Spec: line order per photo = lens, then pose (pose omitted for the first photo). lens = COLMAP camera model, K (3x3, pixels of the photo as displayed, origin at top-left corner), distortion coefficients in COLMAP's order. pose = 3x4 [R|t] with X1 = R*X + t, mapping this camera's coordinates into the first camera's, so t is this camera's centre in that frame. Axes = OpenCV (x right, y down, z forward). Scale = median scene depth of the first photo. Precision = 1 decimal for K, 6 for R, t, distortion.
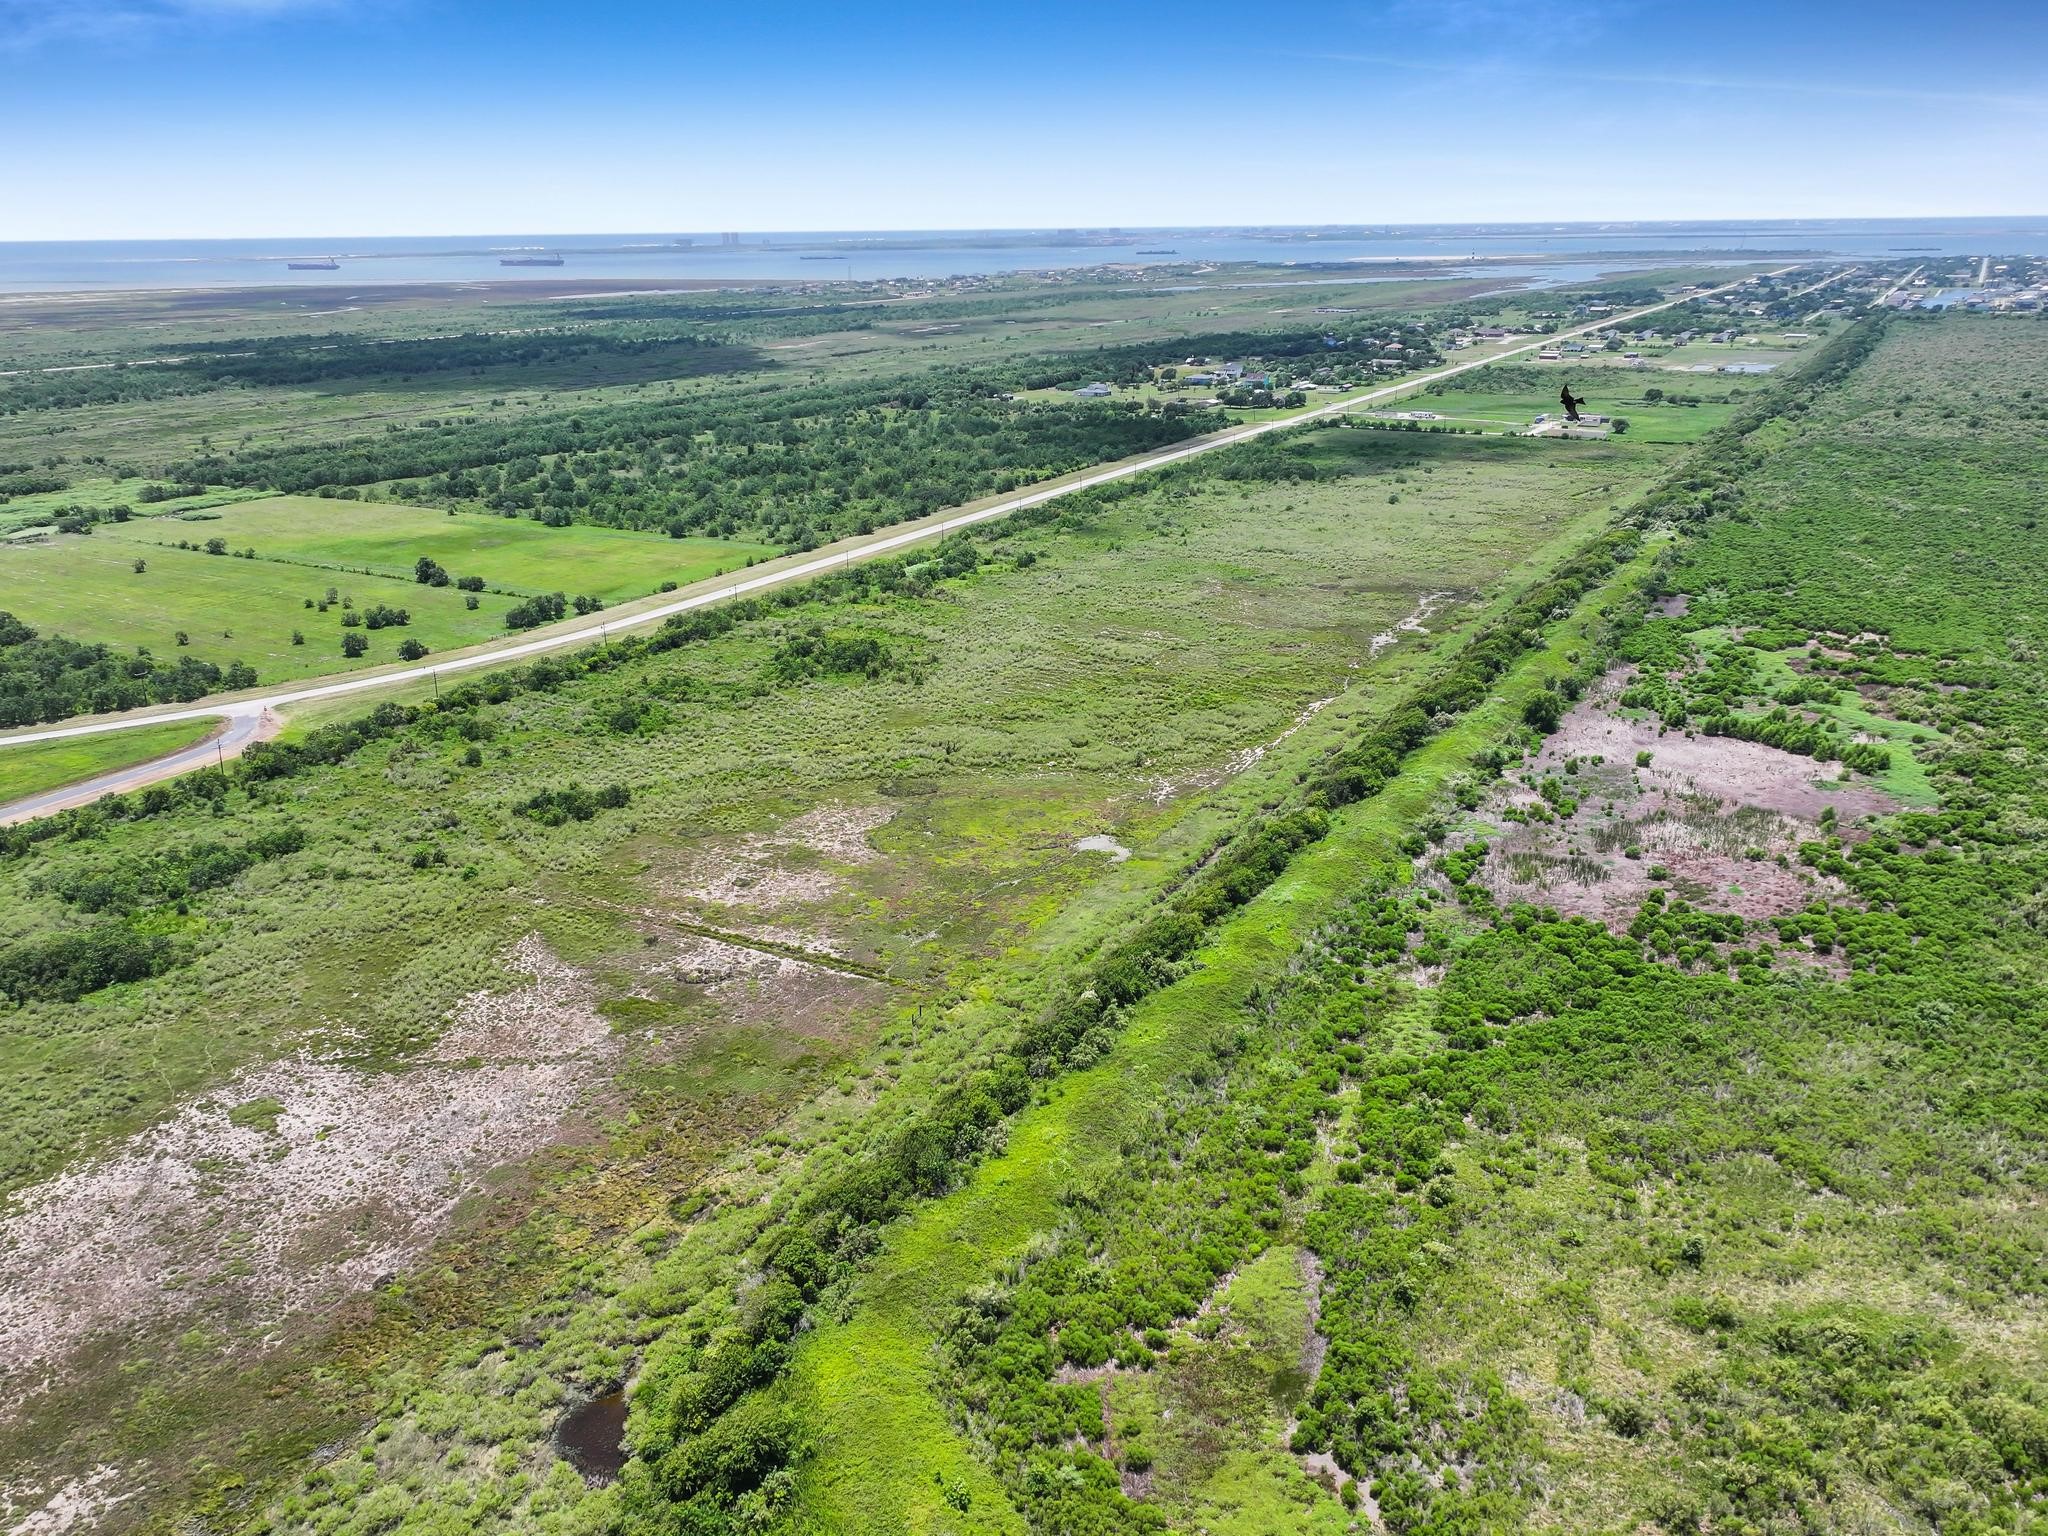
lens RADIAL K [[1629.0, 0, 1018.8], [0, 1629.0, 771.3], [0, 0, 1]] dist [0.006331, 0.002237]
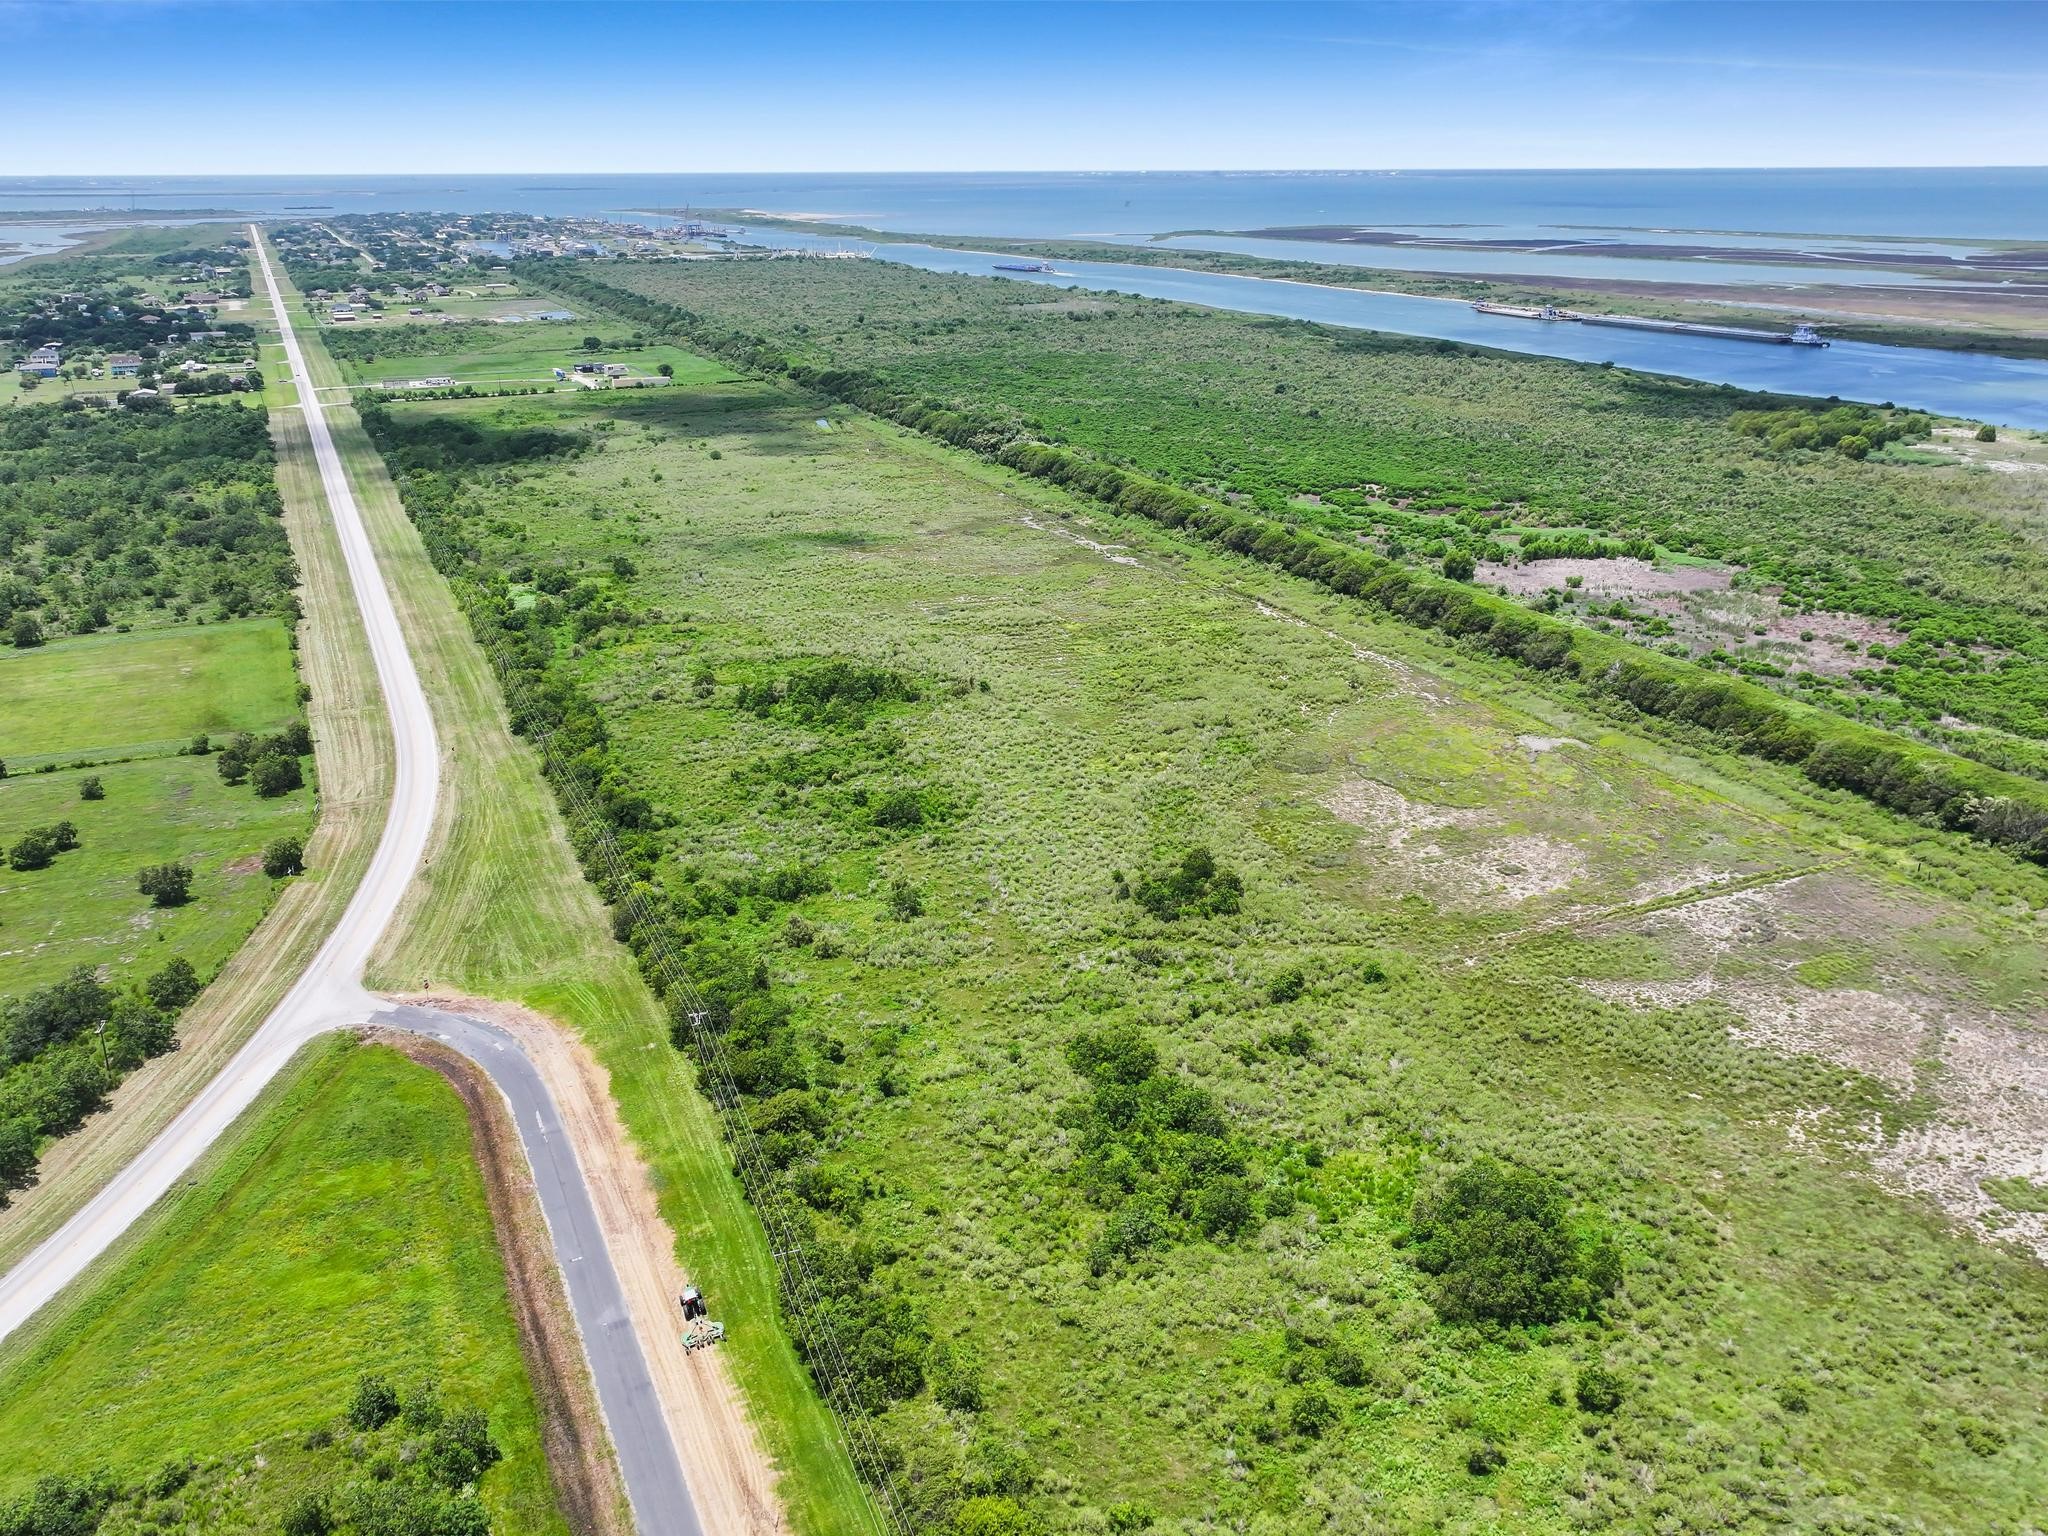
lens RADIAL K [[1629.0, 0, 1018.8], [0, 1629.0, 771.3], [0, 0, 1]] dist [0.006331, 0.002237]
pose [[0.590695, -0.274787, 0.758664, -0.946094], [0.258611, 0.955100, 0.144581, -0.175344], [-0.764330, 0.110796, 0.635236, 0.592363]]
